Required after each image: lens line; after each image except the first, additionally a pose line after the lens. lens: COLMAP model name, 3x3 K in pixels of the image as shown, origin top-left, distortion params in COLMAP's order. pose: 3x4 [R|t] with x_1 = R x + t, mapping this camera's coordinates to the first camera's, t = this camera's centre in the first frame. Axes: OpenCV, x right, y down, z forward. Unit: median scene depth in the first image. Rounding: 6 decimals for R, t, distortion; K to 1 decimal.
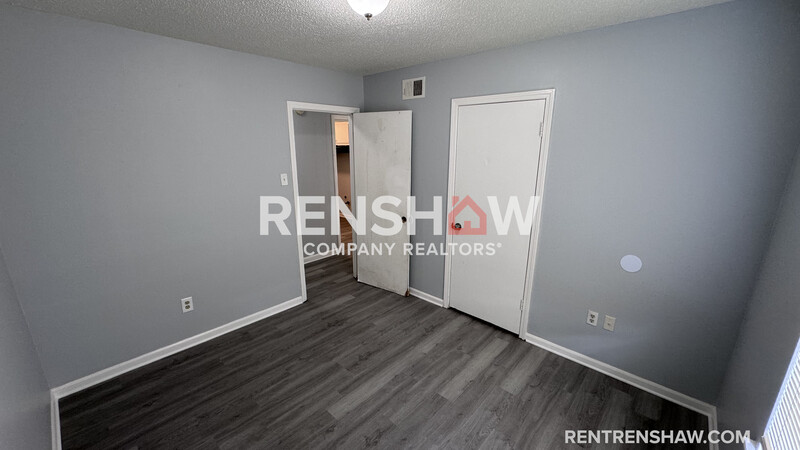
lens RADIAL K [[315.3, 0, 400.0], [0, 315.3, 225.0], [0, 0, 1]] dist [-0.000222, -0.000219]
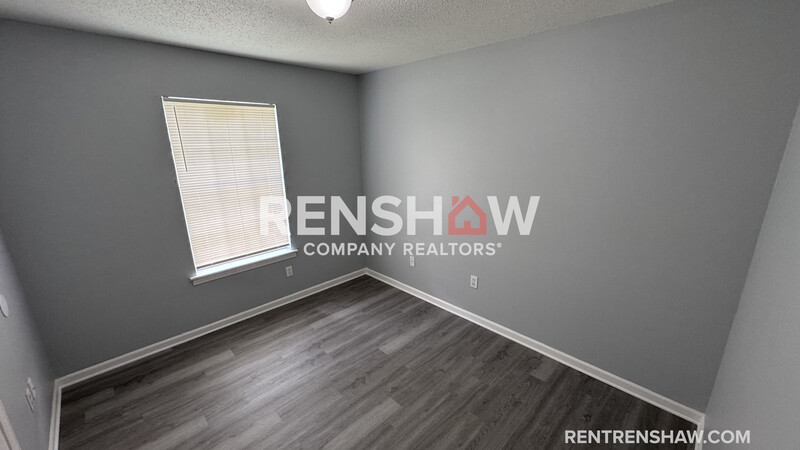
lens RADIAL K [[315.3, 0, 400.0], [0, 315.3, 225.0], [0, 0, 1]] dist [-0.000222, -0.000219]
pose [[-0.998847, -0.006413, 0.047567, -0.270307], [0.018010, 0.868534, 0.495302, -0.422835], [-0.044490, 0.495588, -0.867418, 1.579082]]
